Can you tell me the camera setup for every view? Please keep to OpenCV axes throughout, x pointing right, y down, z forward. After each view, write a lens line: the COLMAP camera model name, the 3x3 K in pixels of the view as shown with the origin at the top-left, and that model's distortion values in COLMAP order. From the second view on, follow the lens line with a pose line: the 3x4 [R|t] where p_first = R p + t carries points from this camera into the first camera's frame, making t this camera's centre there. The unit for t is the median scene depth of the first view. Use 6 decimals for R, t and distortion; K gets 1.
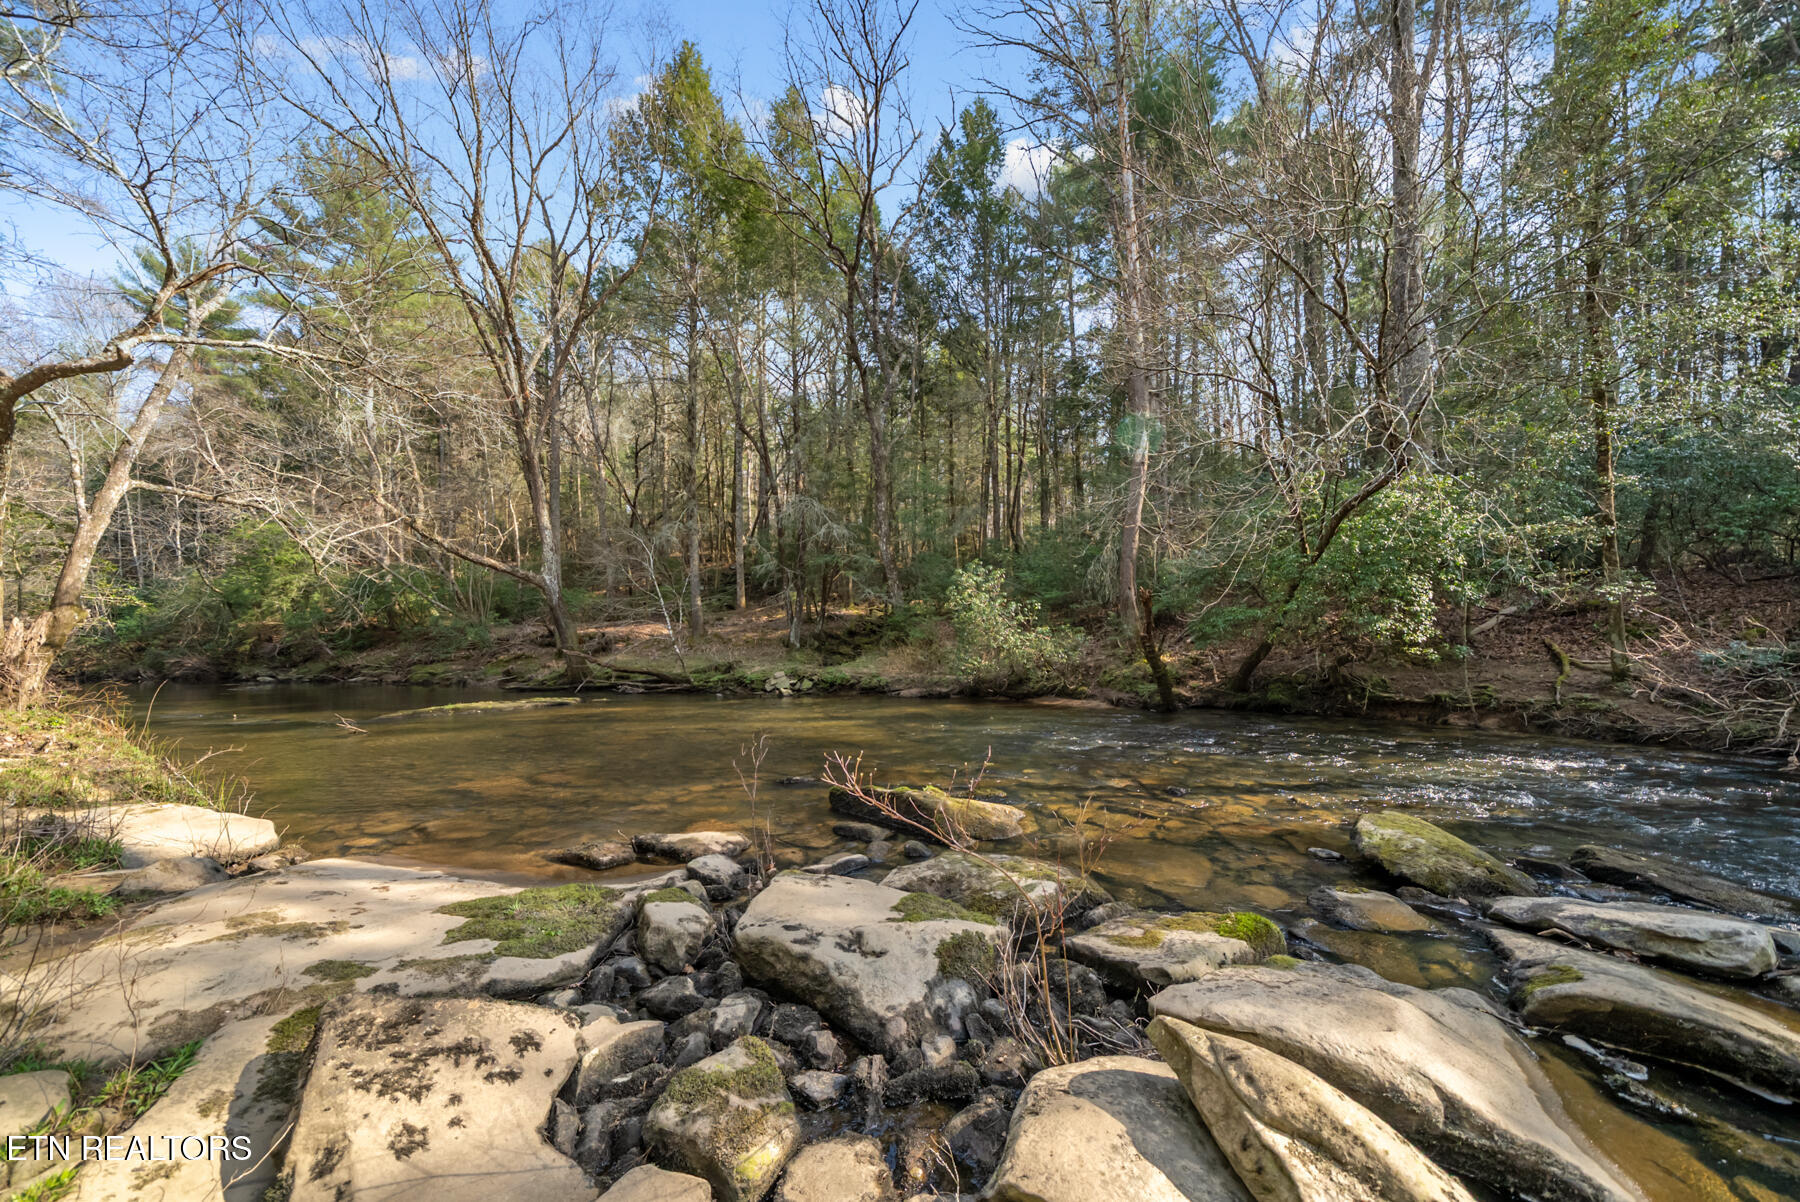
lens RADIAL K [[635.3, 0, 901.8], [0, 635.3, 644.1], [0, 0, 1]] dist [-0.000236, 0.000024]
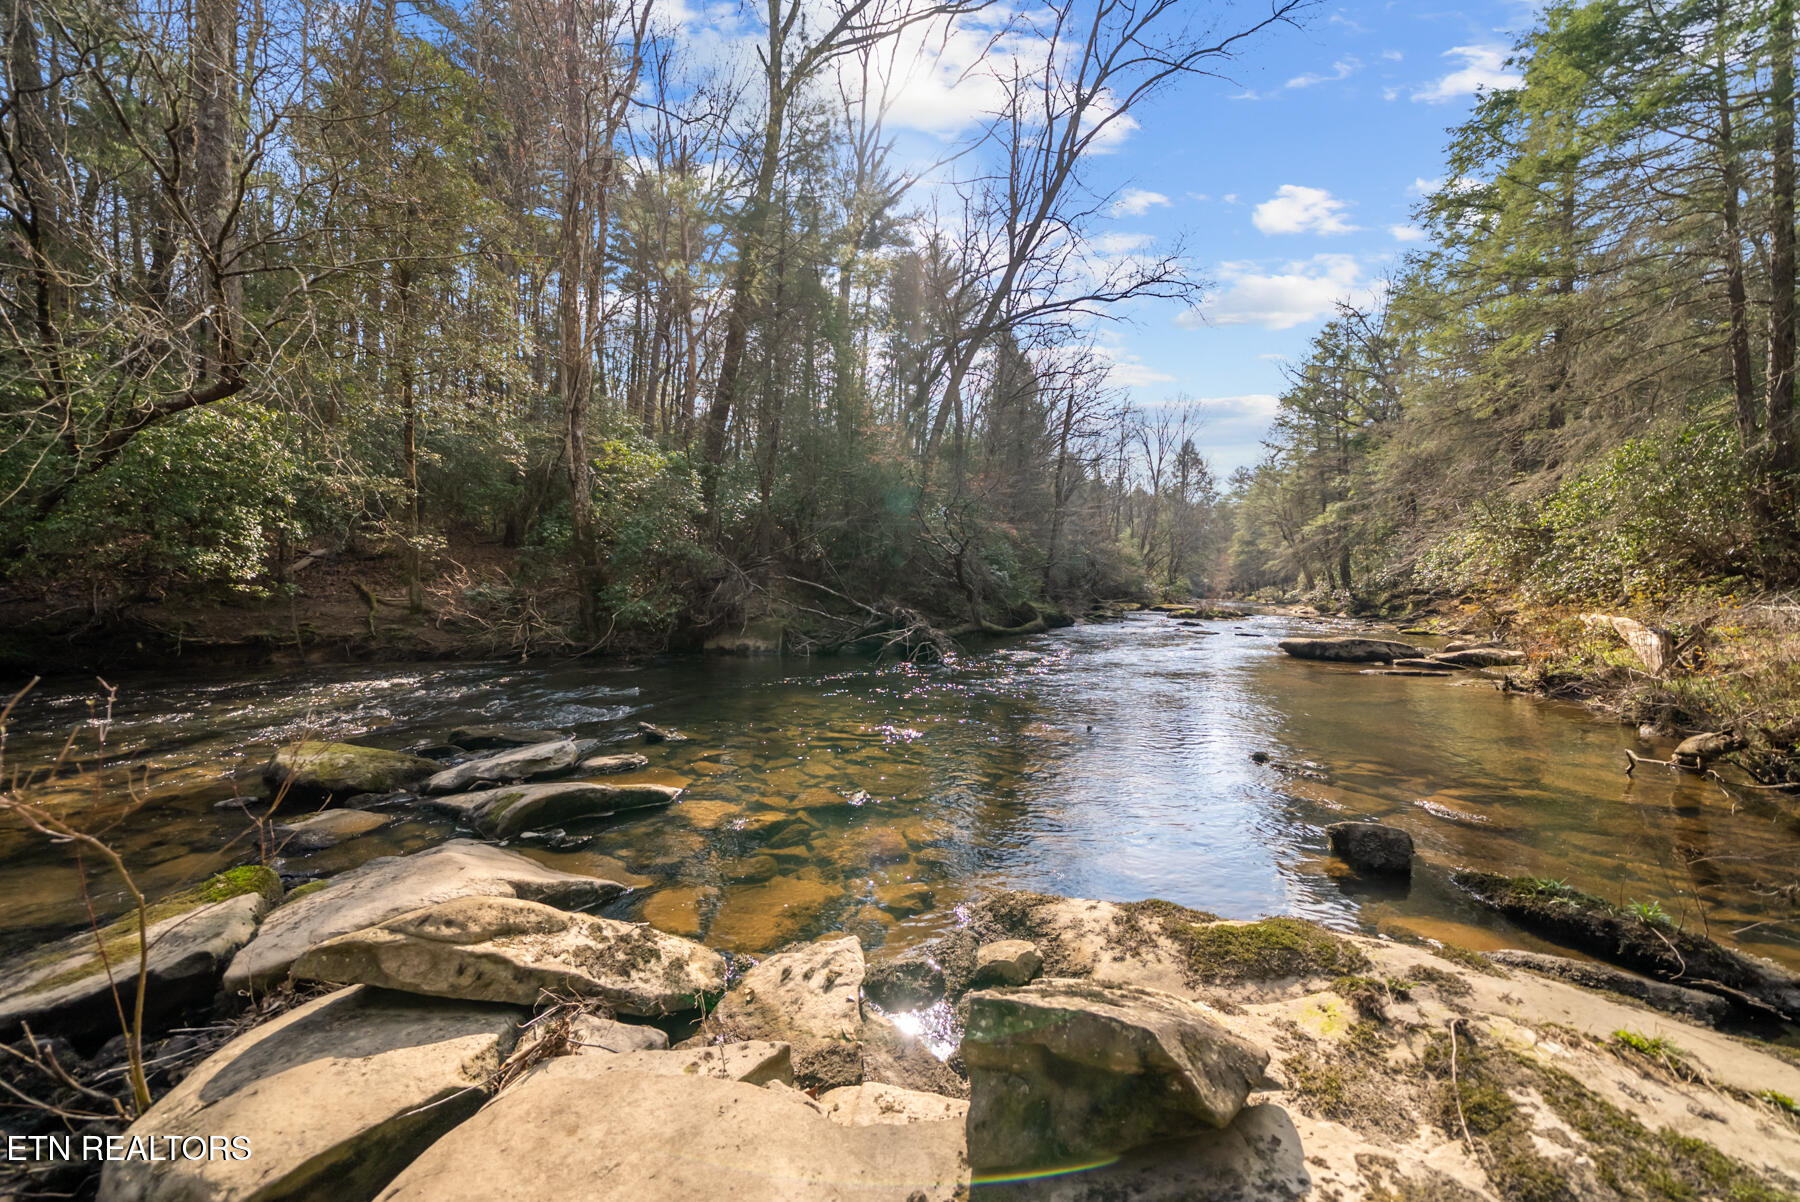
lens RADIAL K [[616.3, 0, 900.0], [0, 616.3, 601.0], [0, 0, 1]] dist [-0.005104, 0.000005]
pose [[0.004096, -0.008200, 0.999958, -0.324850], [-0.010399, 0.999912, 0.008243, 0.043775], [-0.999938, -0.010432, 0.004011, 0.099802]]
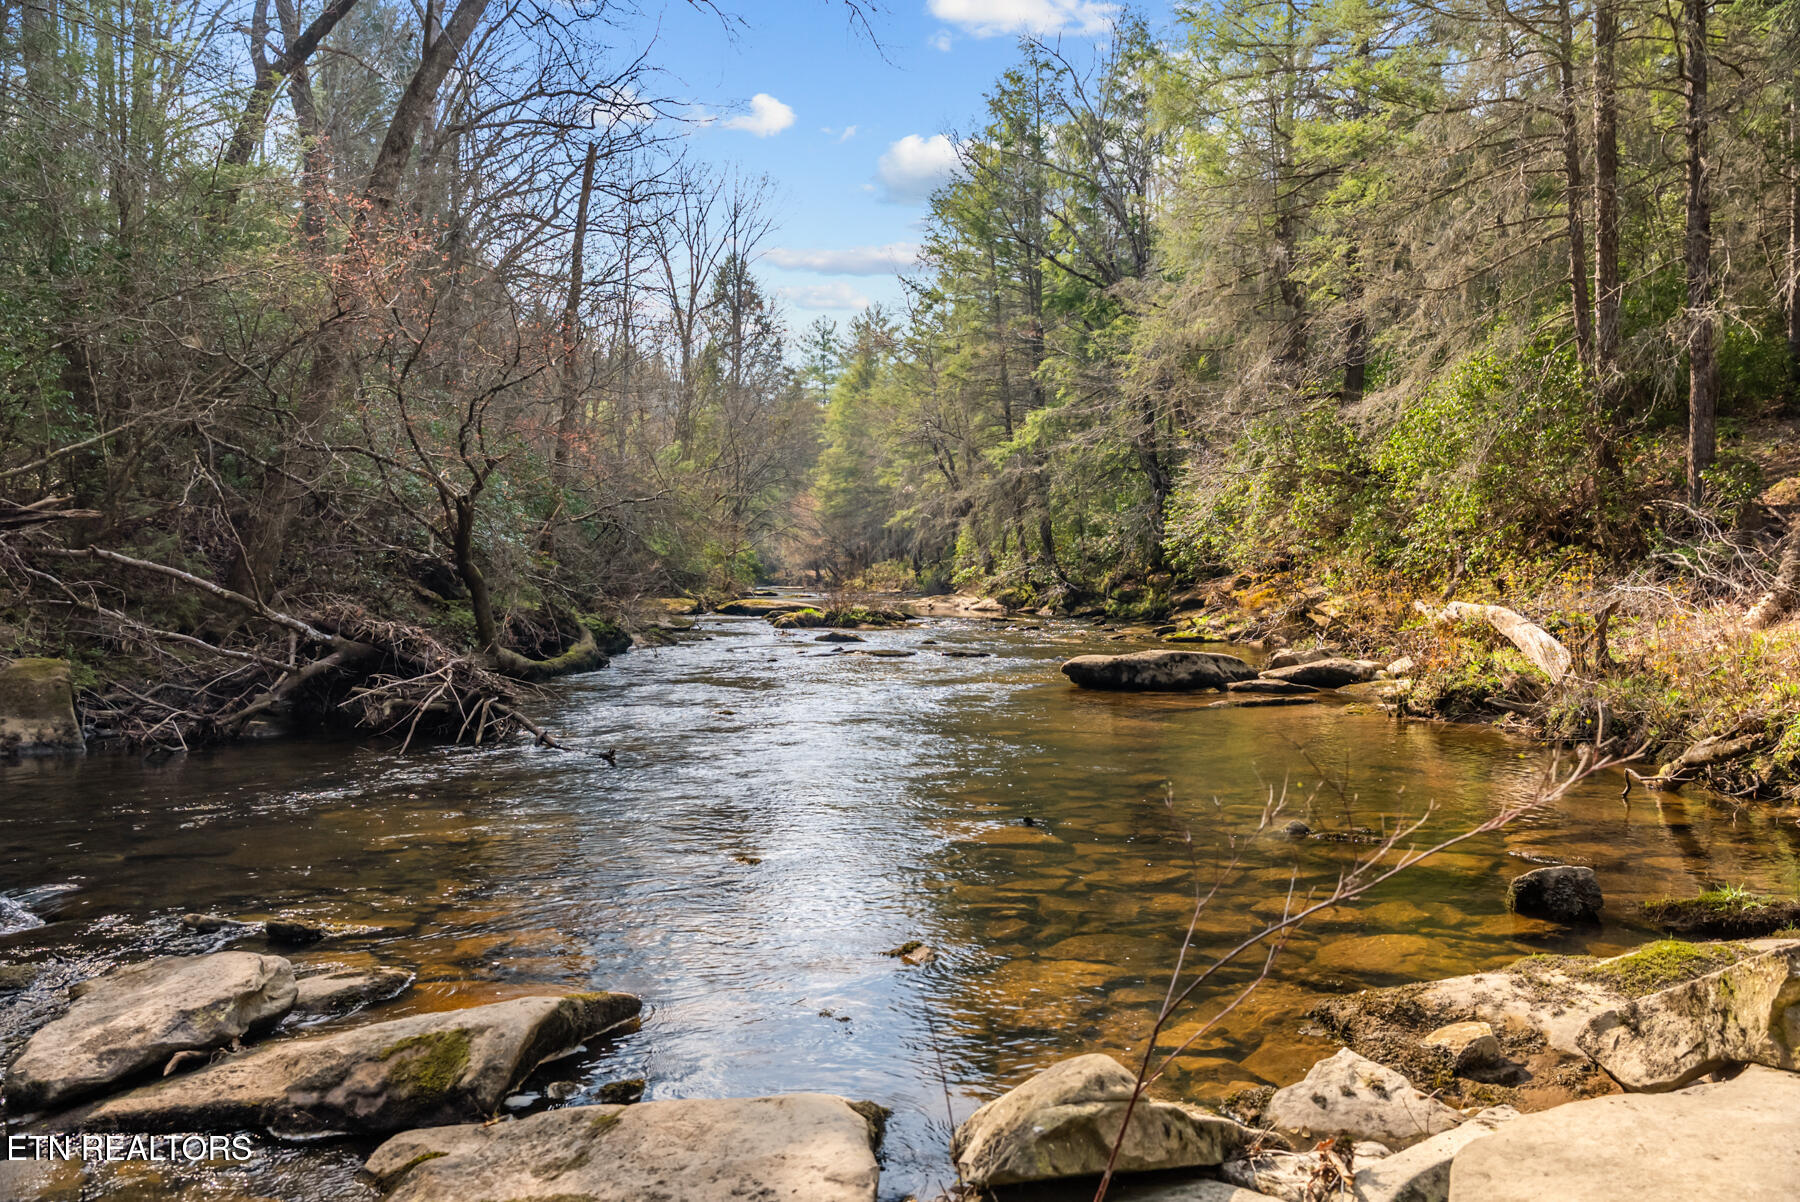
lens RADIAL K [[1429.5, 0, 900.0], [0, 1429.5, 601.0], [0, 0, 1]] dist [-0.001046, 0.000396]
pose [[-0.530438, -0.005540, 0.847706, -0.496507], [0.007066, 0.999915, 0.010956, 0.020574], [-0.847695, 0.011801, -0.530353, 1.220787]]
